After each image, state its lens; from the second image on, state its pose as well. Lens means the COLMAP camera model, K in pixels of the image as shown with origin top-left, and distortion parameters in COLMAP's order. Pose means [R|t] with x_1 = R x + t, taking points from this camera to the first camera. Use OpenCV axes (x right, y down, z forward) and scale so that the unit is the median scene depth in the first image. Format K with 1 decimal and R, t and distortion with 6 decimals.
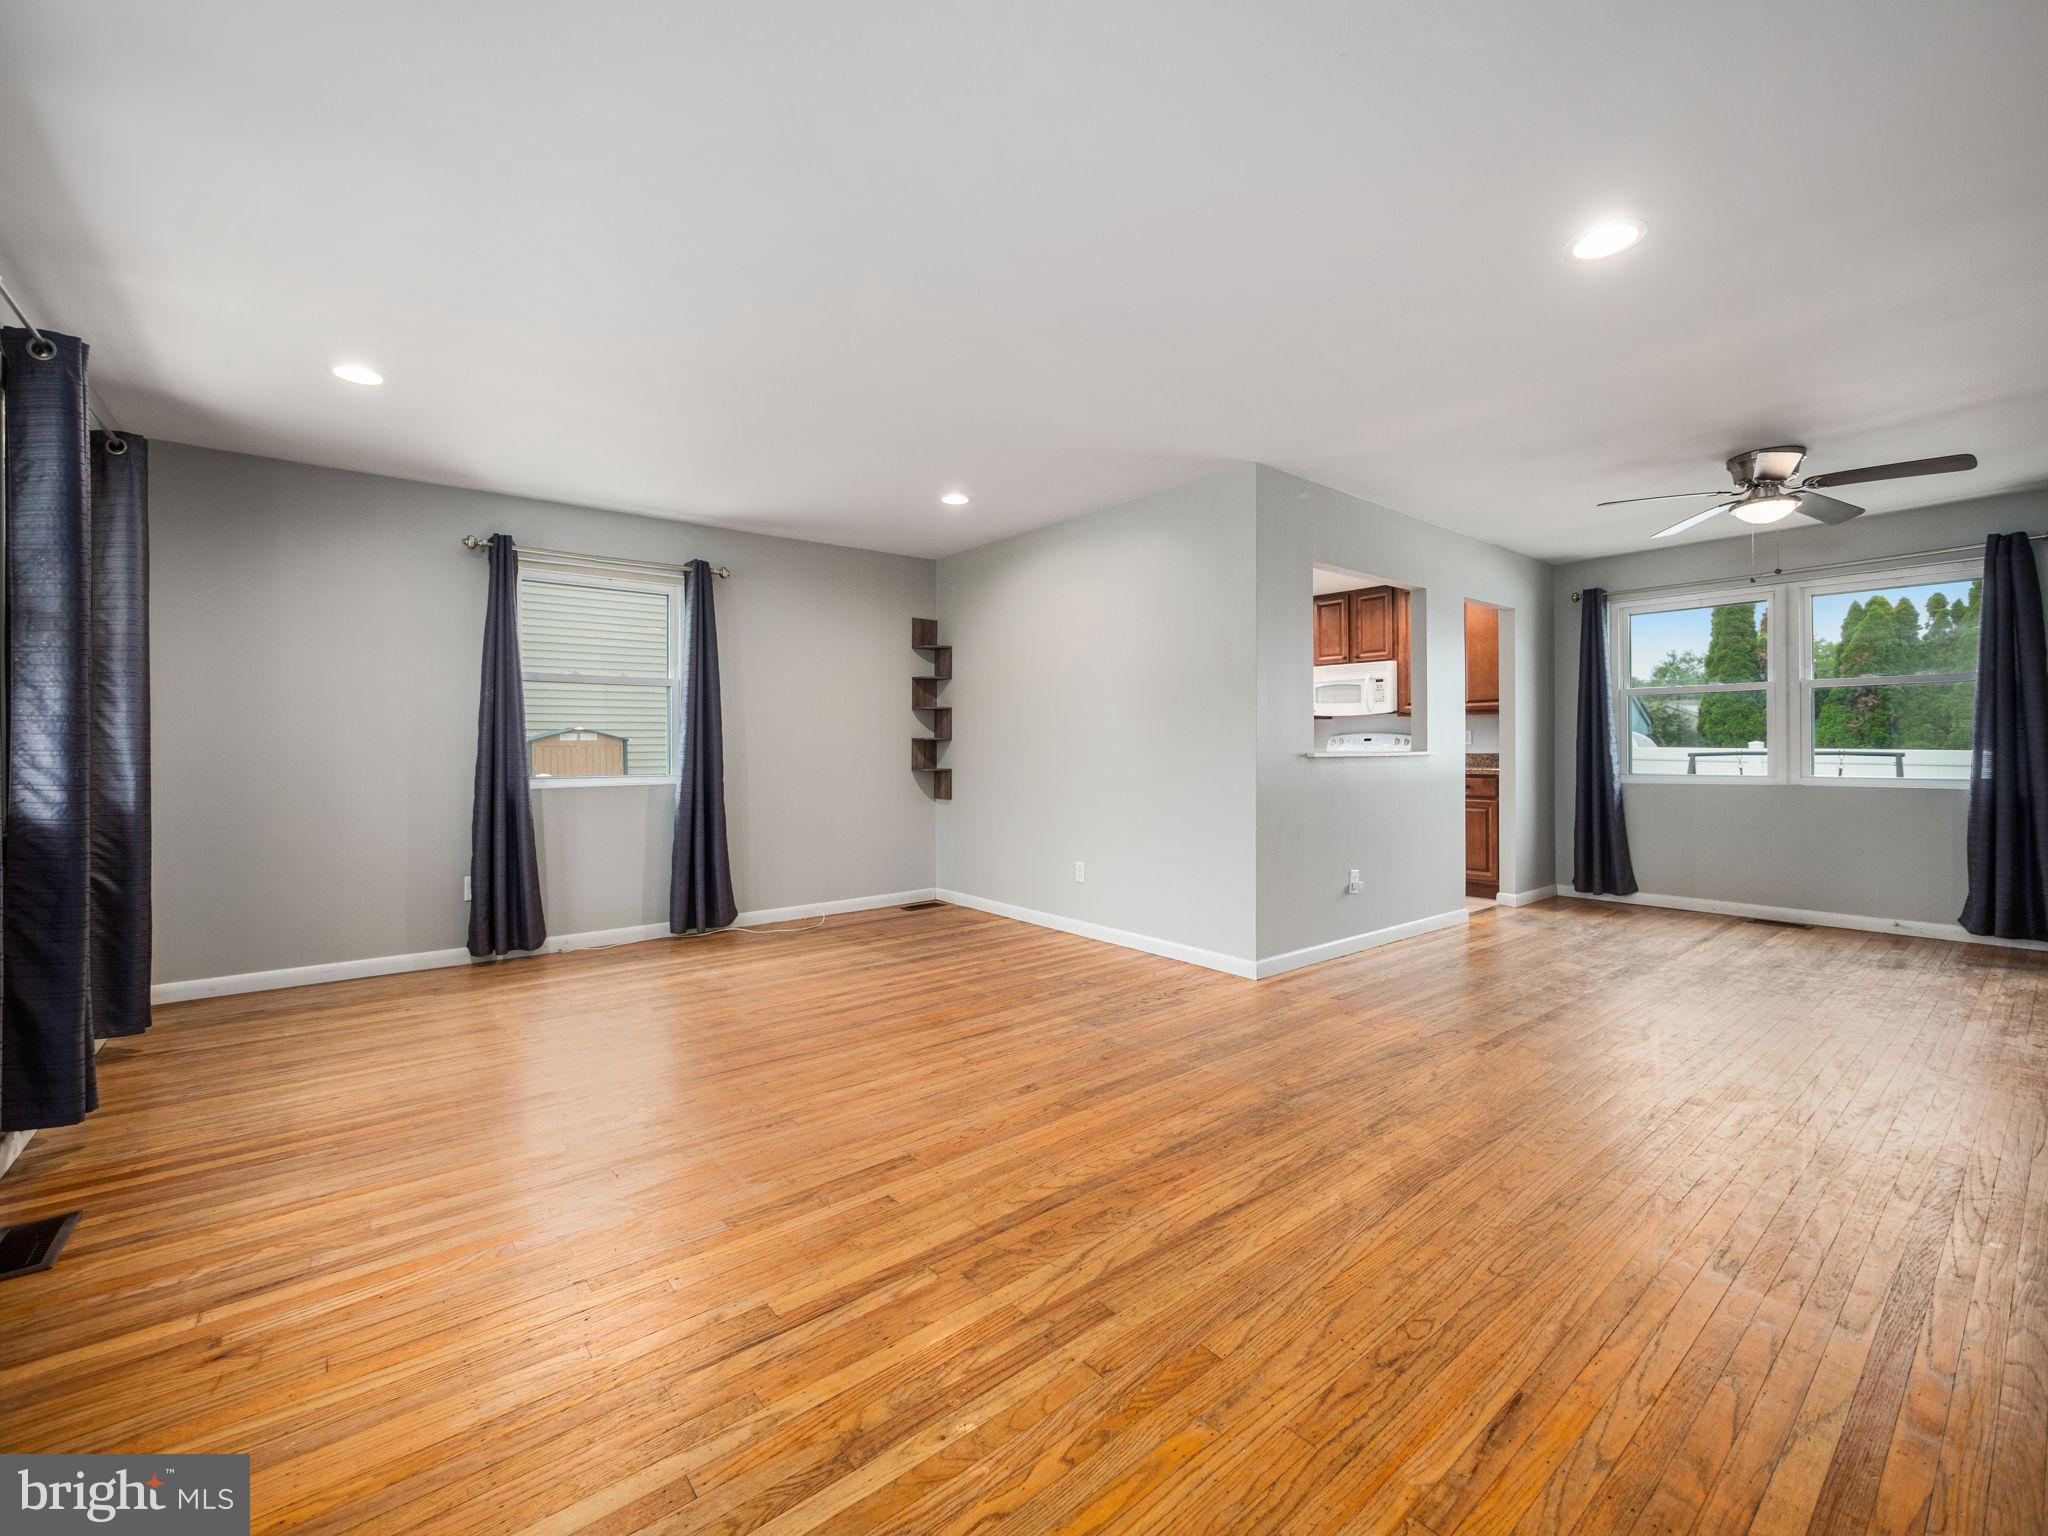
lens RADIAL K [[863.9, 0, 1003.9], [0, 863.9, 751.8], [0, 0, 1]] dist [0.000074, -0.000911]
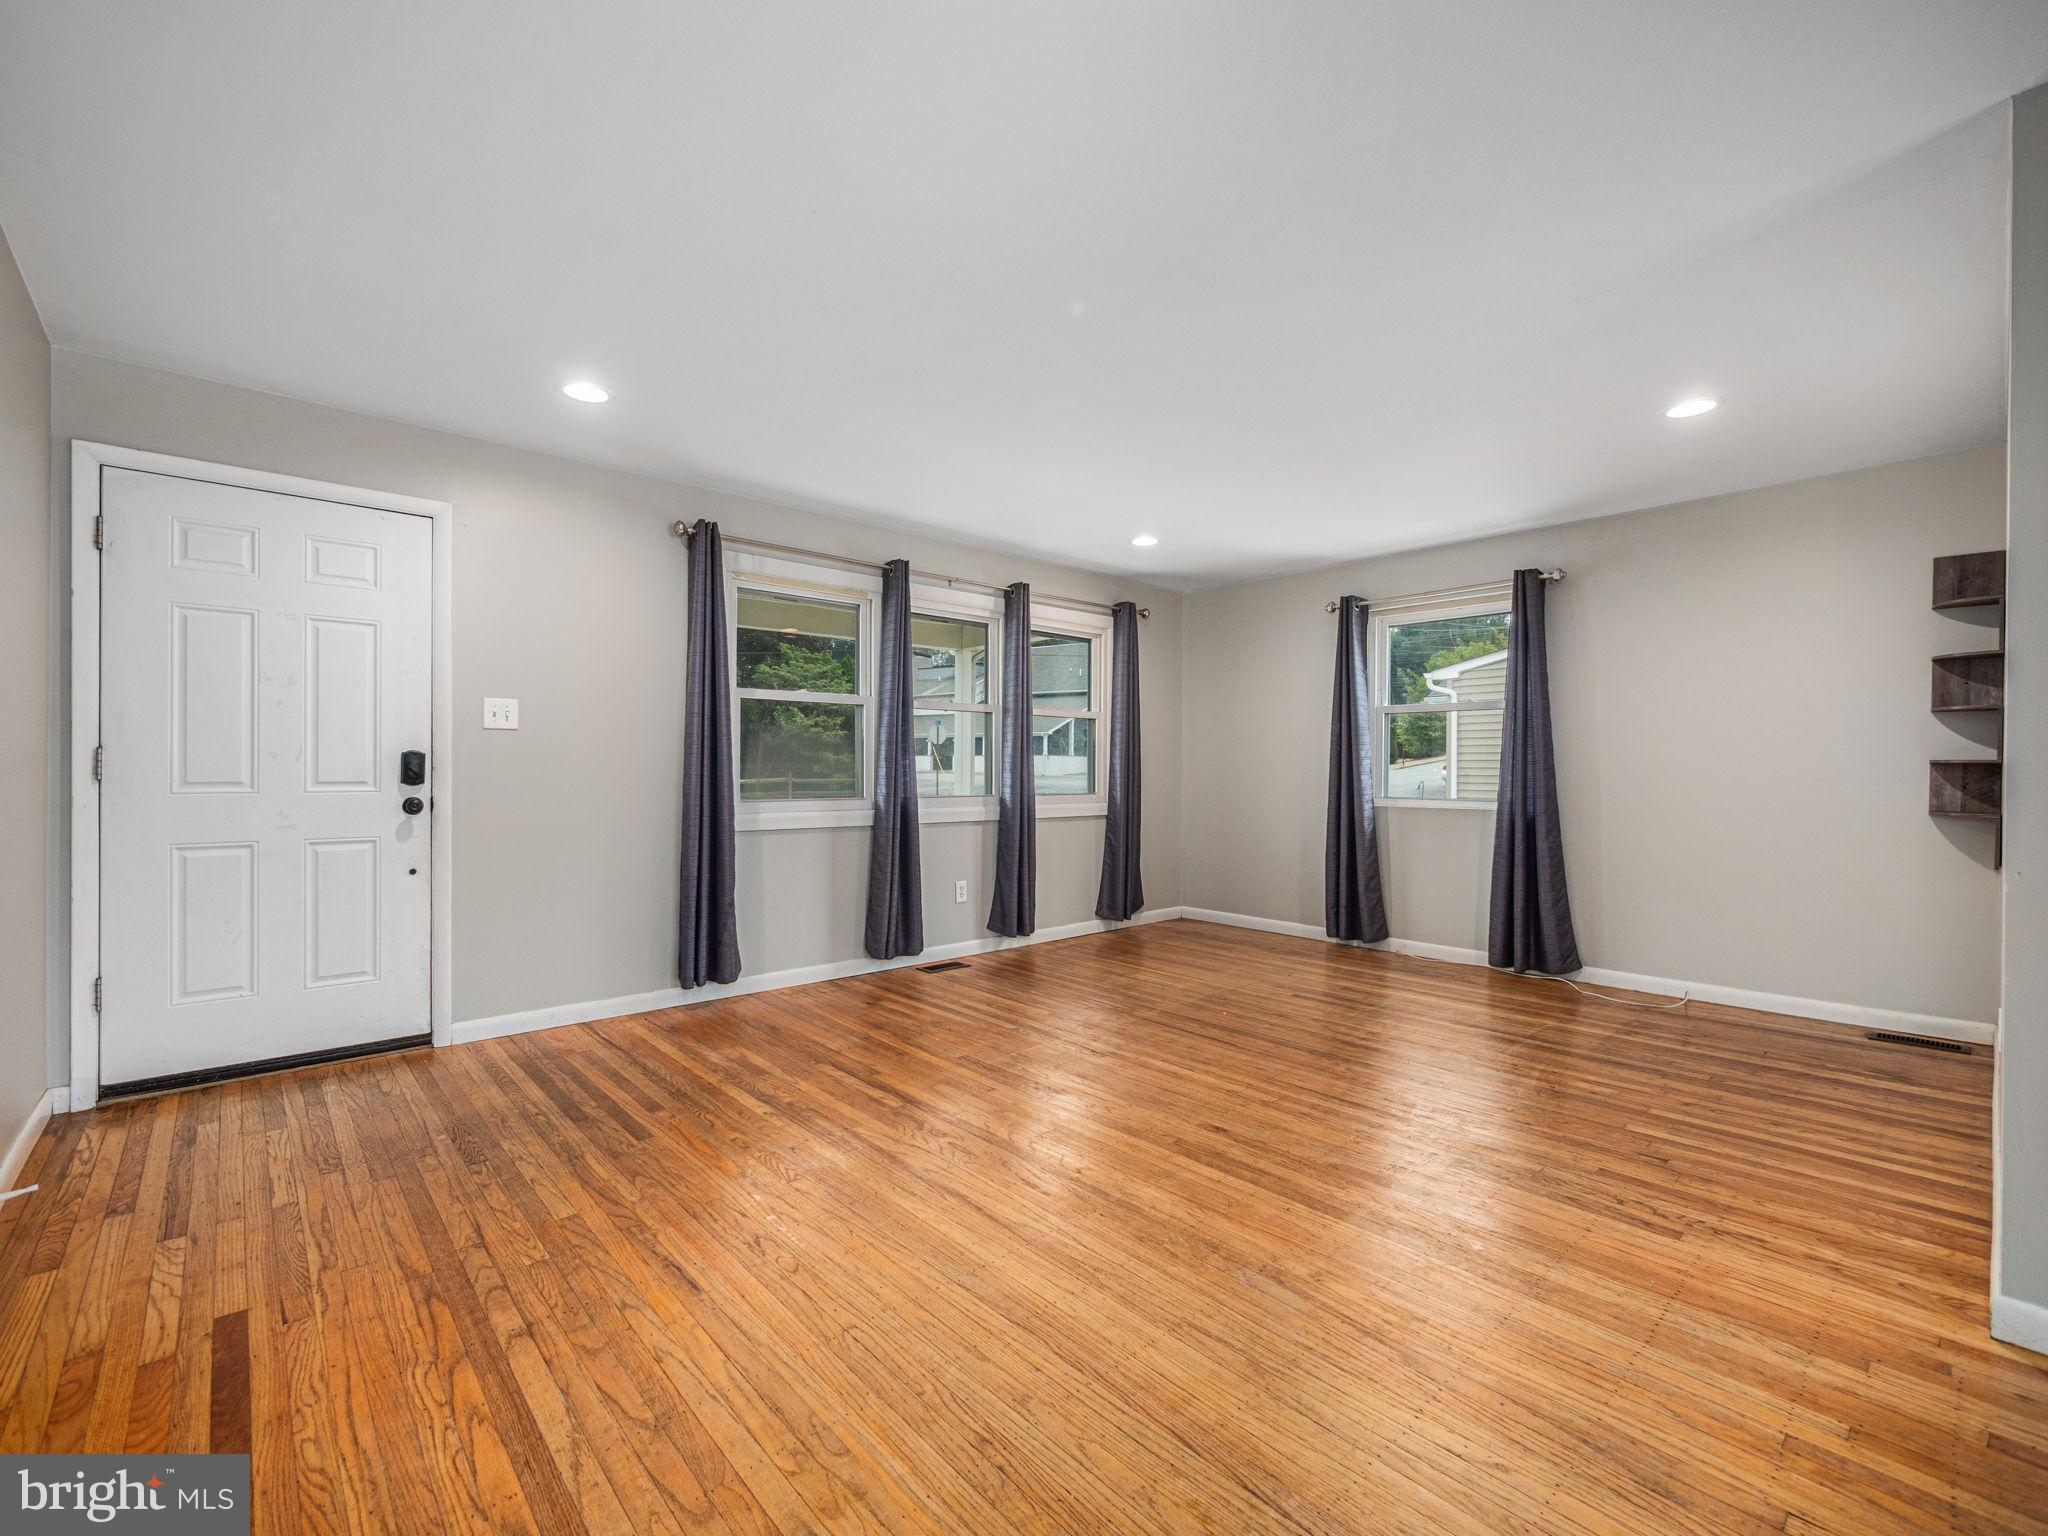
lens RADIAL K [[863.9, 0, 1004.7], [0, 863.9, 770.8], [0, 0, 1]] dist [0.000074, -0.000911]
pose [[0.054556, 0.004215, -0.998502, 0.865734], [-0.009906, 0.999944, 0.003680, -0.008467], [0.998462, 0.009690, 0.054595, 0.632246]]
